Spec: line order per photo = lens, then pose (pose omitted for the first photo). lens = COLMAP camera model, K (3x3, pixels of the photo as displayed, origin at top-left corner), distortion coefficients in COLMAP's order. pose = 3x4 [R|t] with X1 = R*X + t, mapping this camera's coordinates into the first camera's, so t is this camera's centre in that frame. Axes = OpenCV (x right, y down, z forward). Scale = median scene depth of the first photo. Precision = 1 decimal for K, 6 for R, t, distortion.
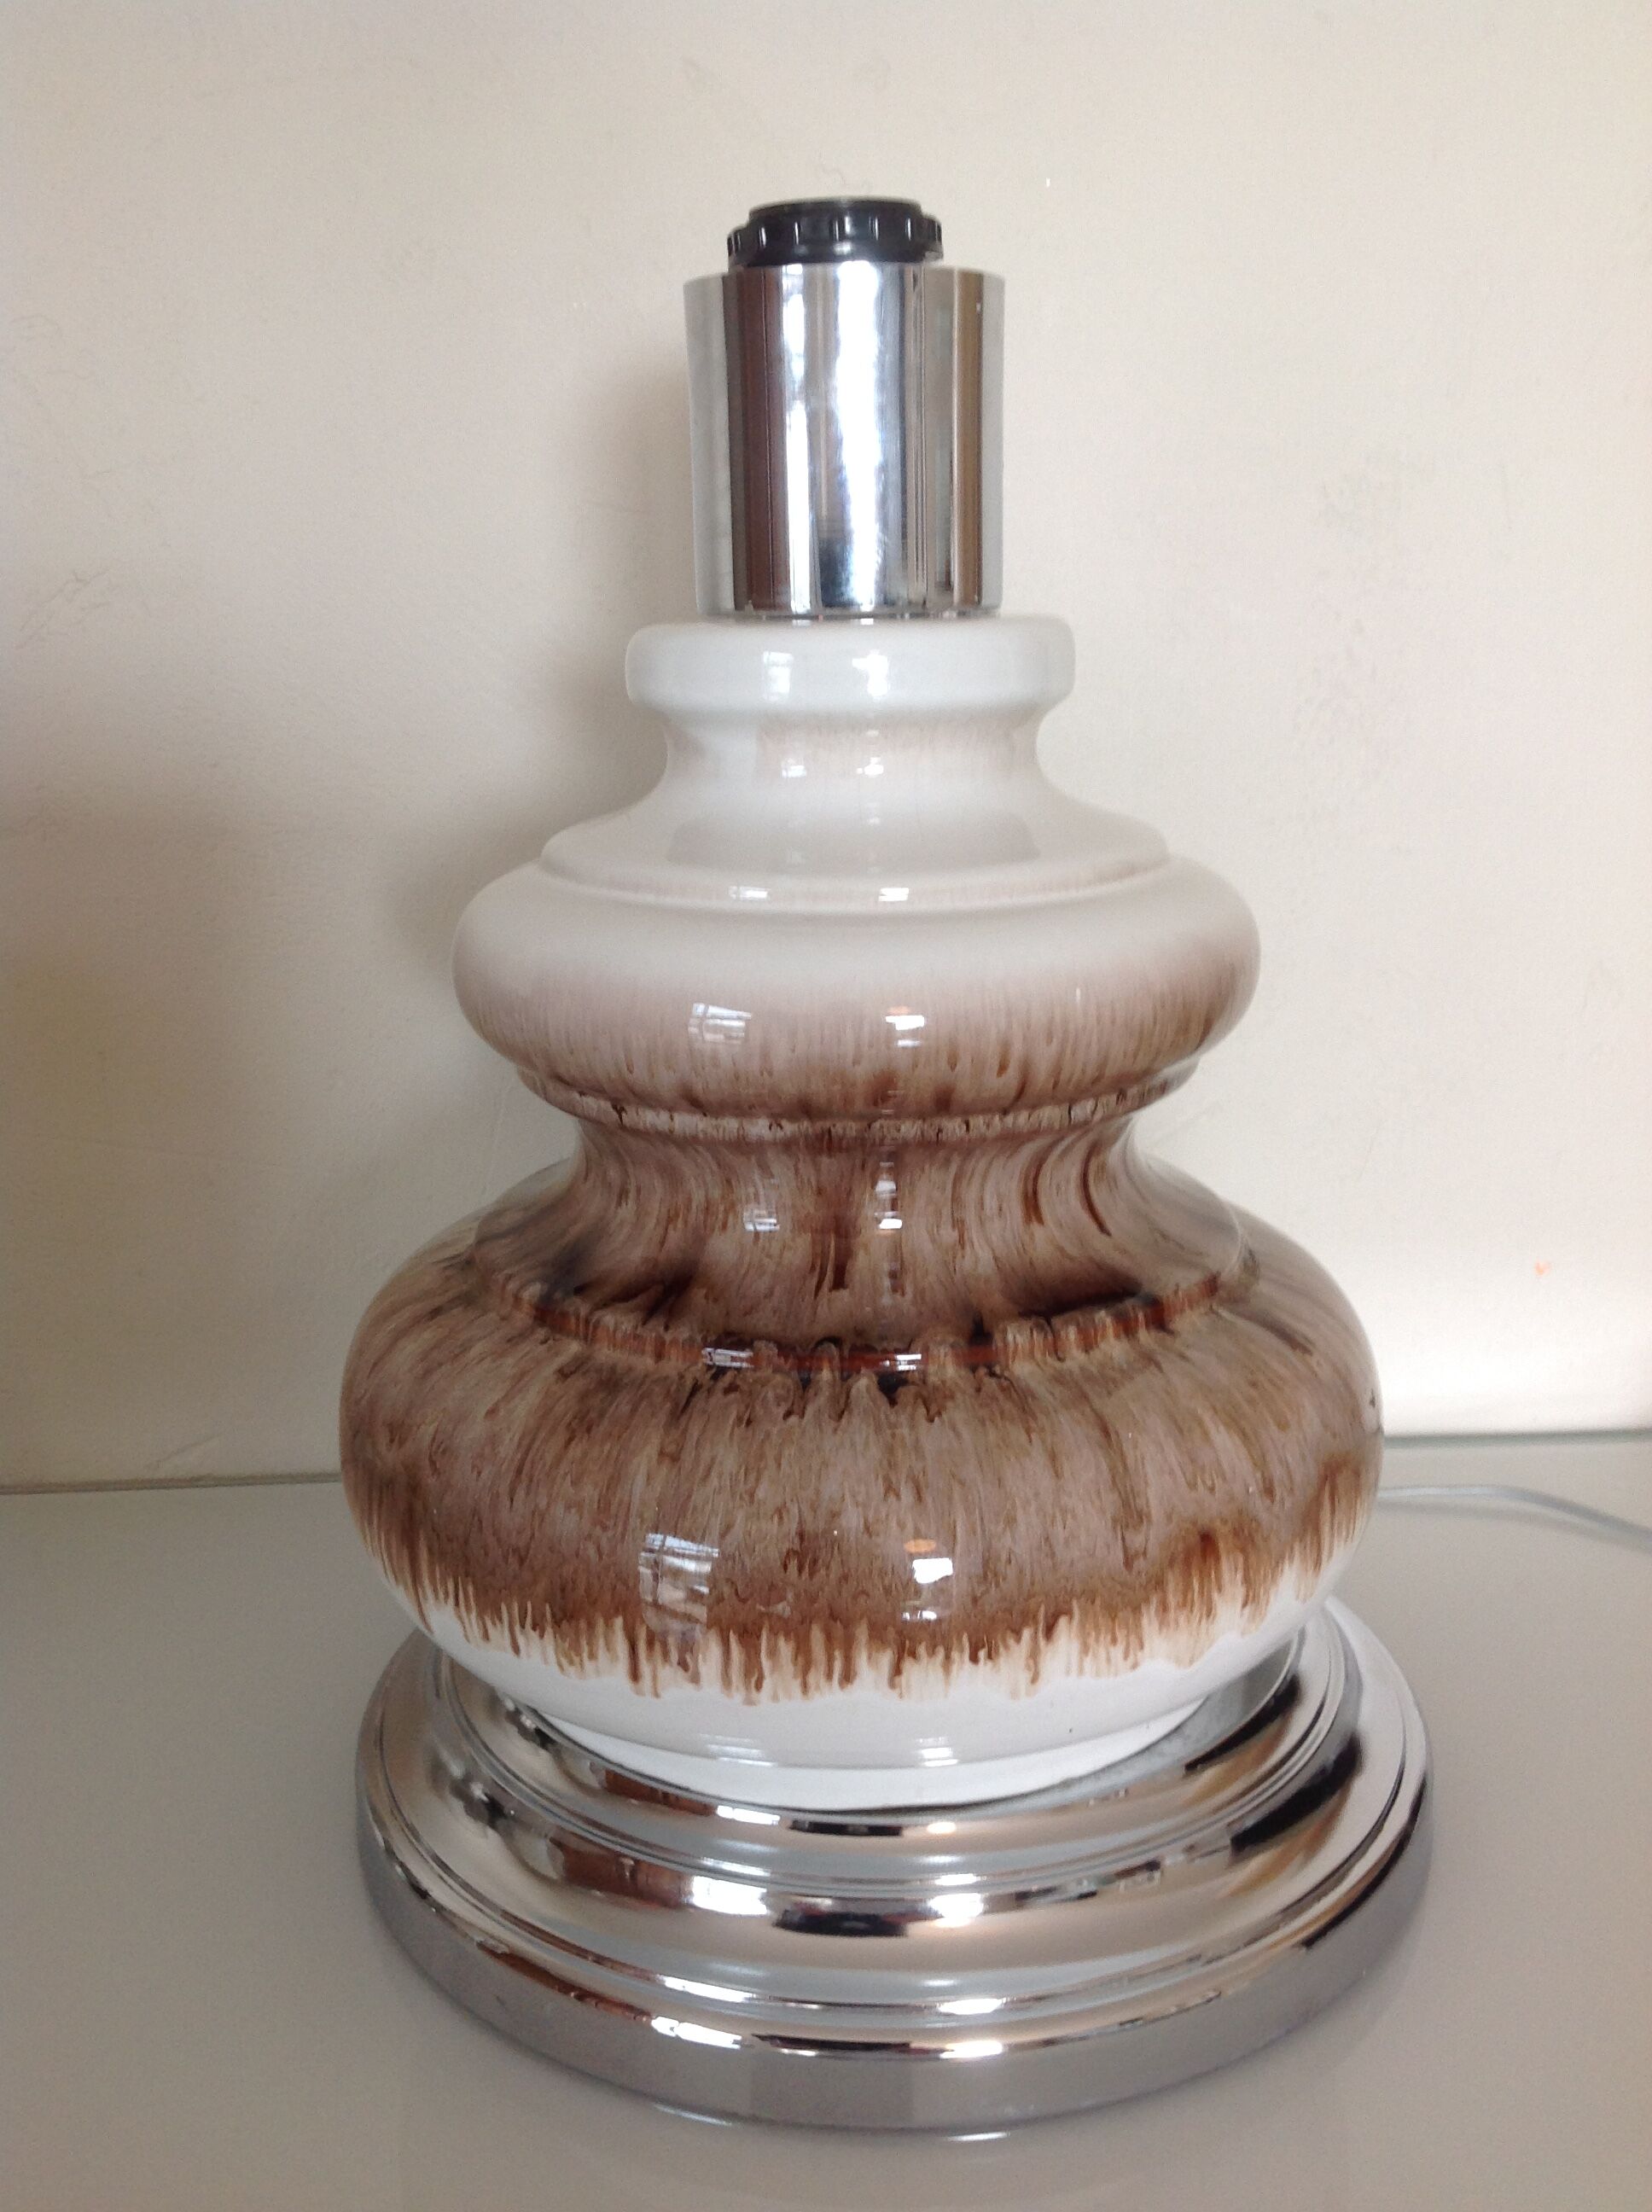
lens RADIAL K [[2120.2, 0, 802.0], [0, 2120.2, 1124.5], [0, 0, 1]] dist [0.157920, -0.316660]
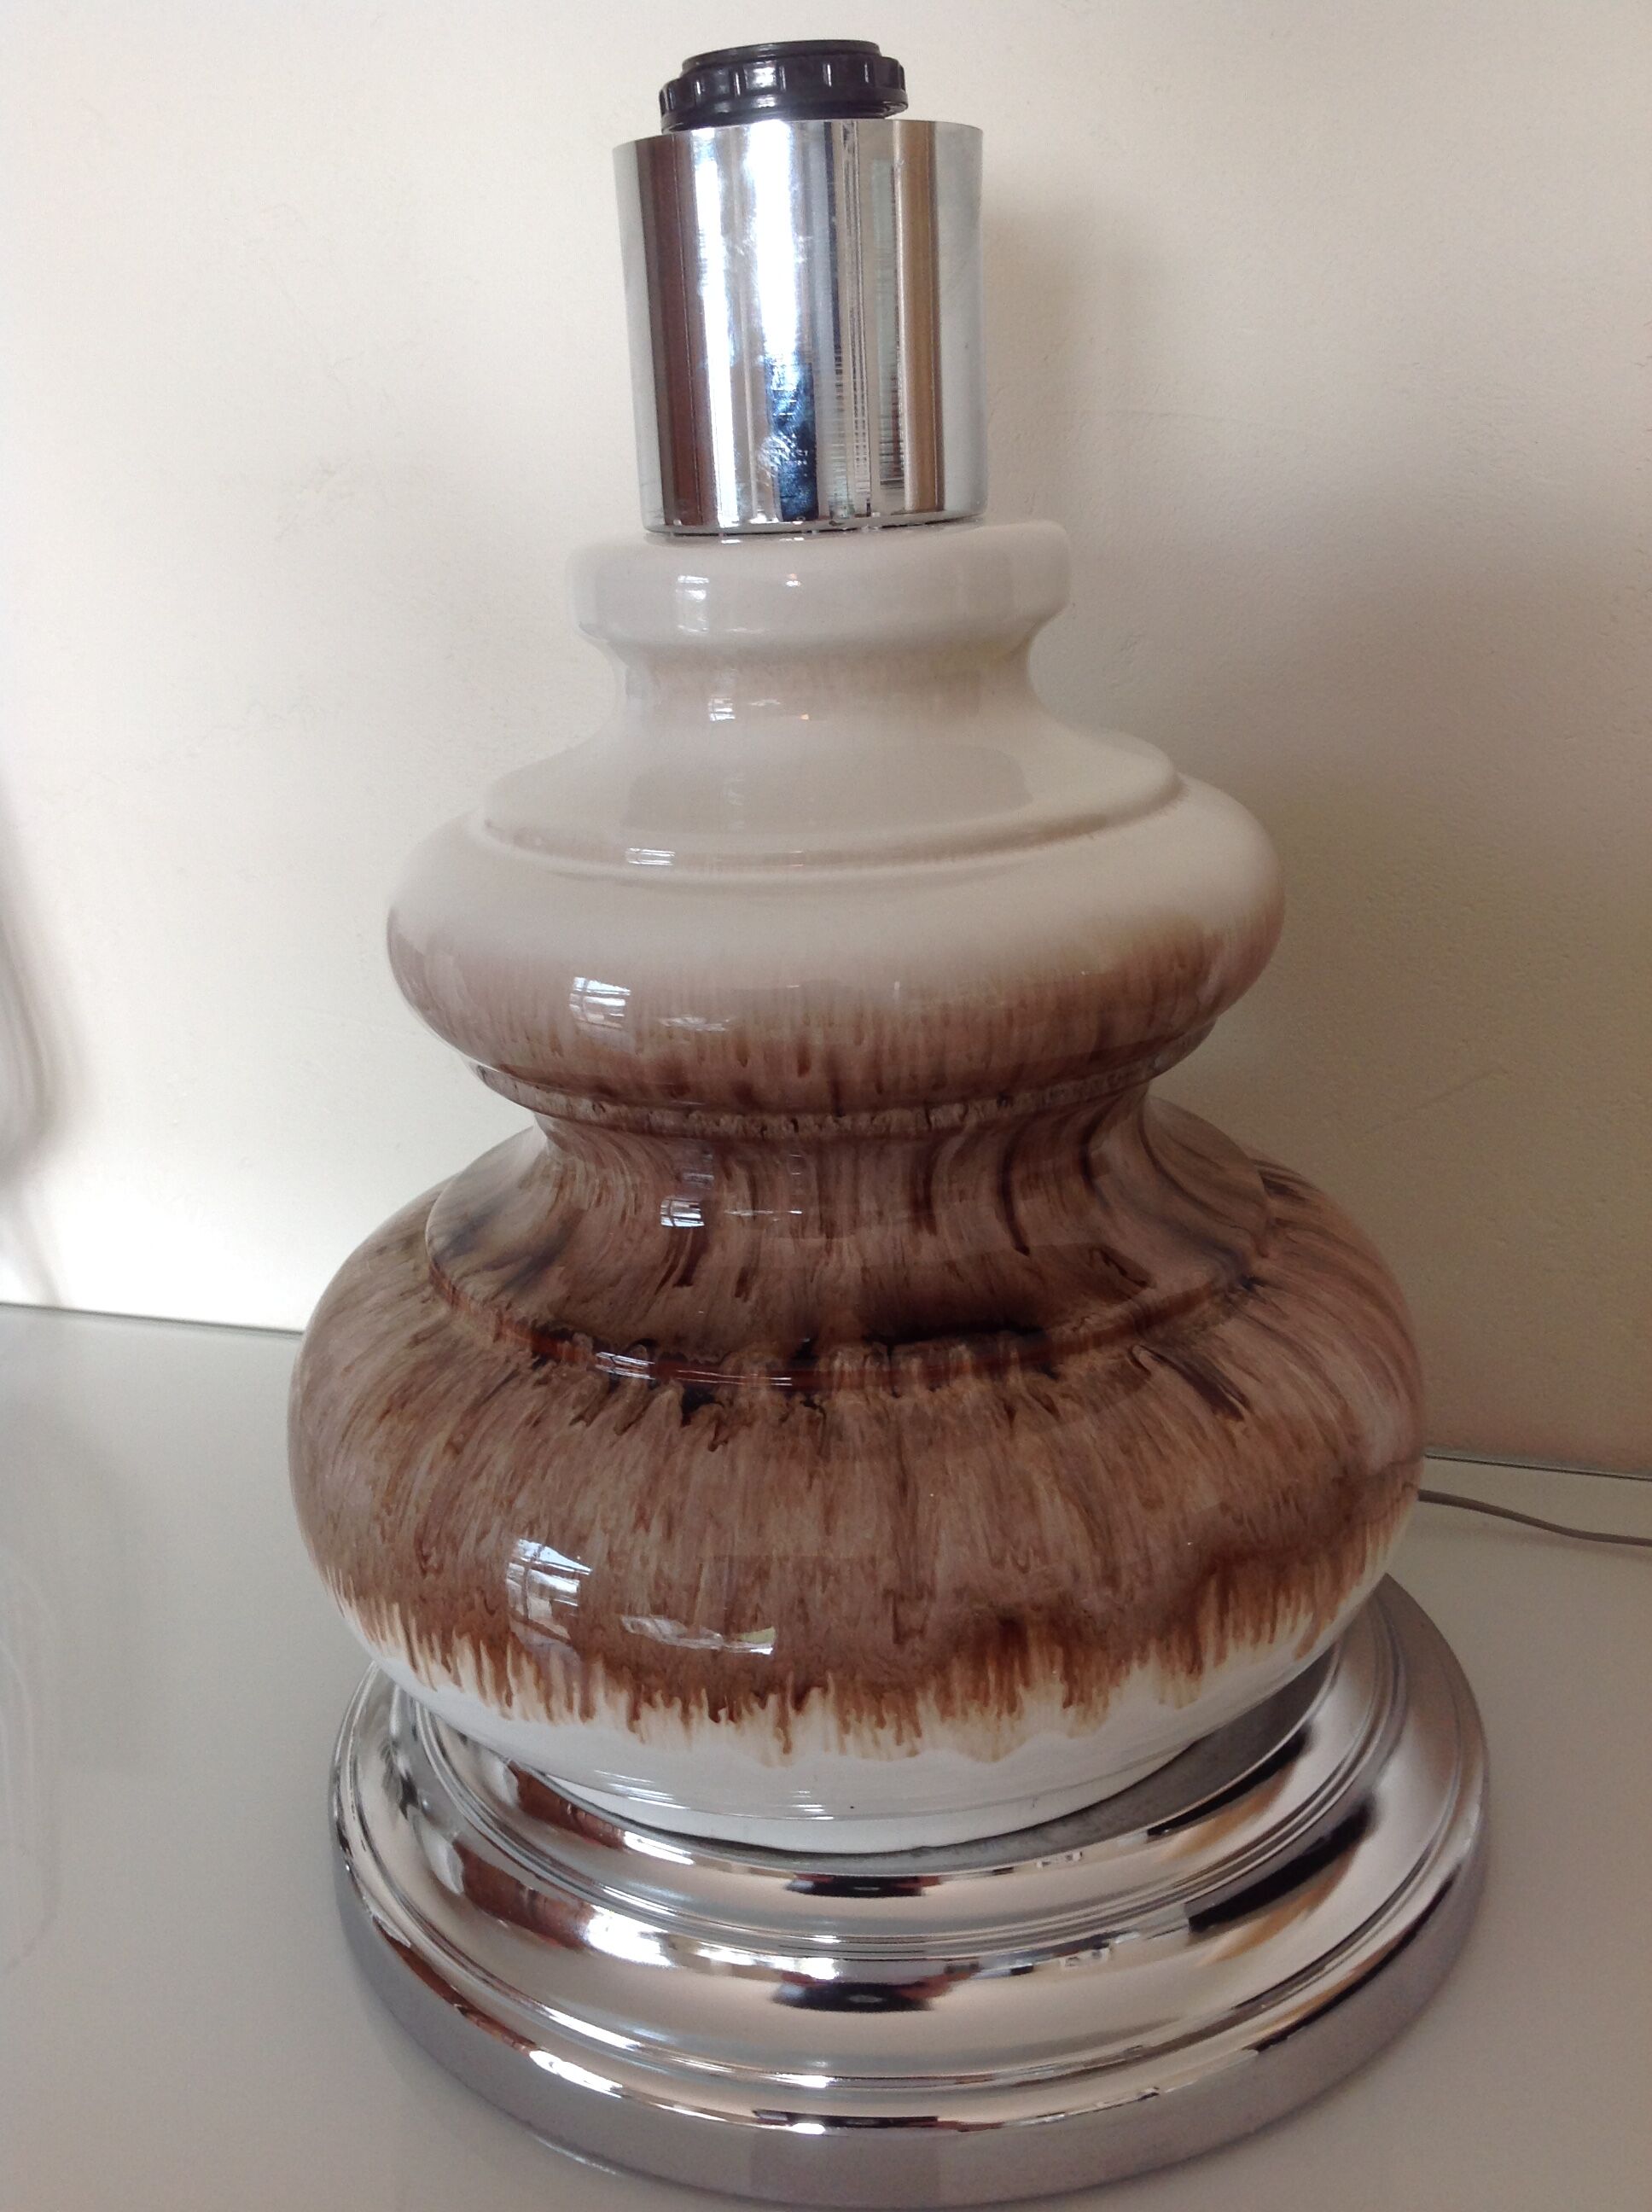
lens RADIAL K [[2120.2, 0, 802.0], [0, 2120.2, 1124.5], [0, 0, 1]] dist [0.157920, -0.316660]
pose [[0.933001, 0.089816, -0.348485, 0.393604], [-0.060448, 0.993709, 0.094273, -0.084034], [0.354760, -0.066892, 0.932561, 0.177391]]
